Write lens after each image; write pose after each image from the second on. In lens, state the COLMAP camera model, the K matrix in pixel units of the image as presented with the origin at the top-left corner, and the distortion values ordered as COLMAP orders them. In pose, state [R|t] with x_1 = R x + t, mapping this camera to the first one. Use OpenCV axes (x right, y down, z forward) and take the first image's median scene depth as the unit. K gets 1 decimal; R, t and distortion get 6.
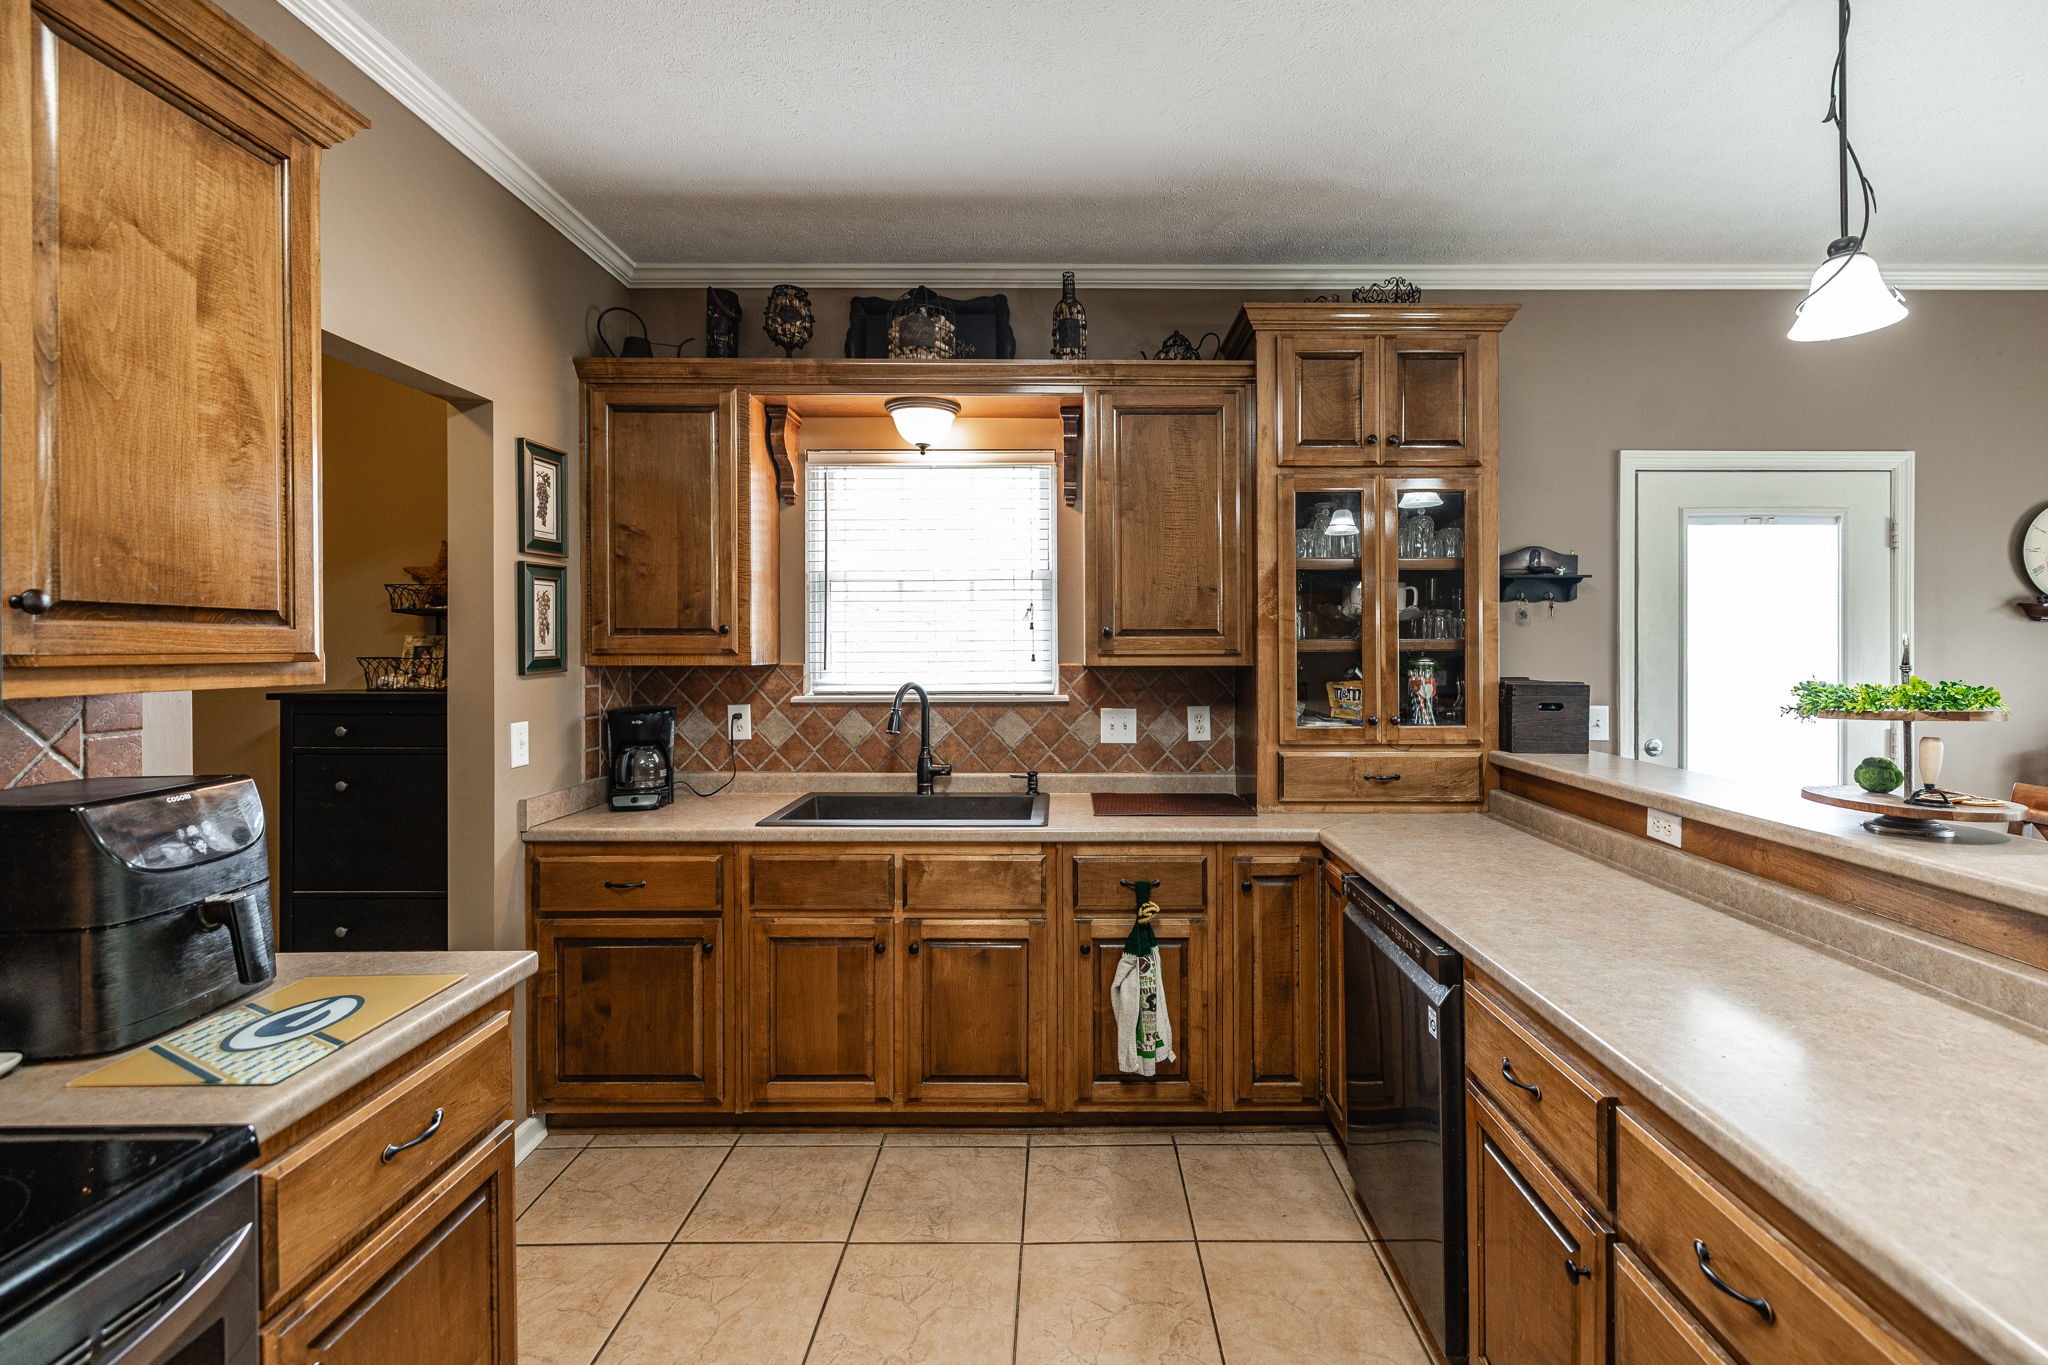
lens RADIAL K [[874.1, 0, 1016.4], [0, 874.1, 666.6], [0, 0, 1]] dist [0.001745, -0.000550]
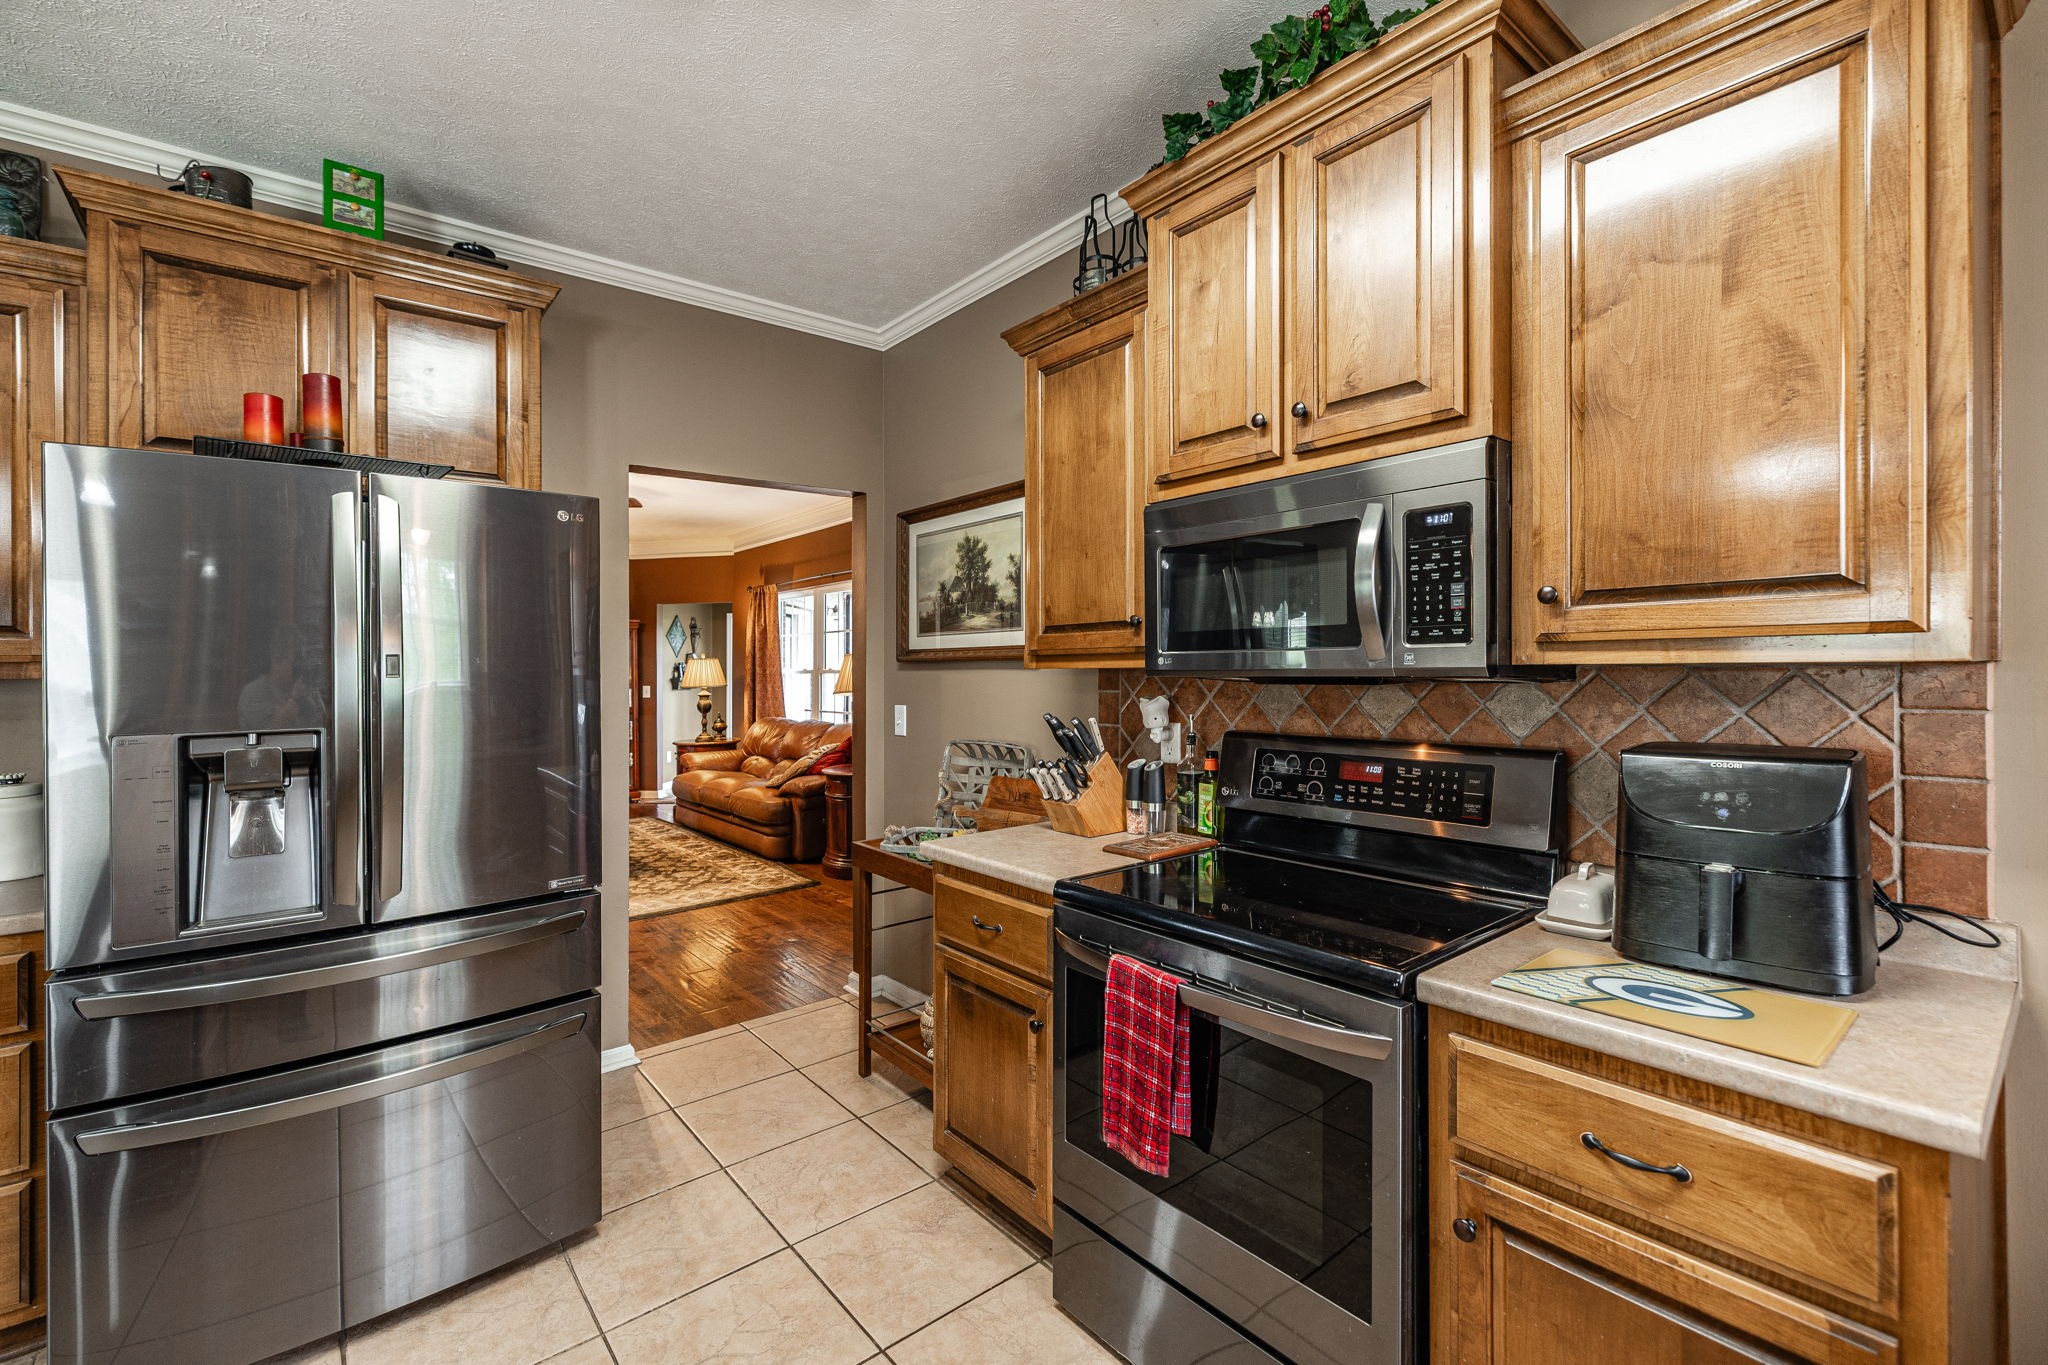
lens RADIAL K [[874.1, 0, 1016.4], [0, 874.1, 666.6], [0, 0, 1]] dist [0.001745, -0.000550]
pose [[-0.739977, 0.015298, -0.672458, 0.343632], [0.002883, 0.999804, 0.019572, 0.008288], [0.672626, 0.012544, -0.739876, 1.093922]]
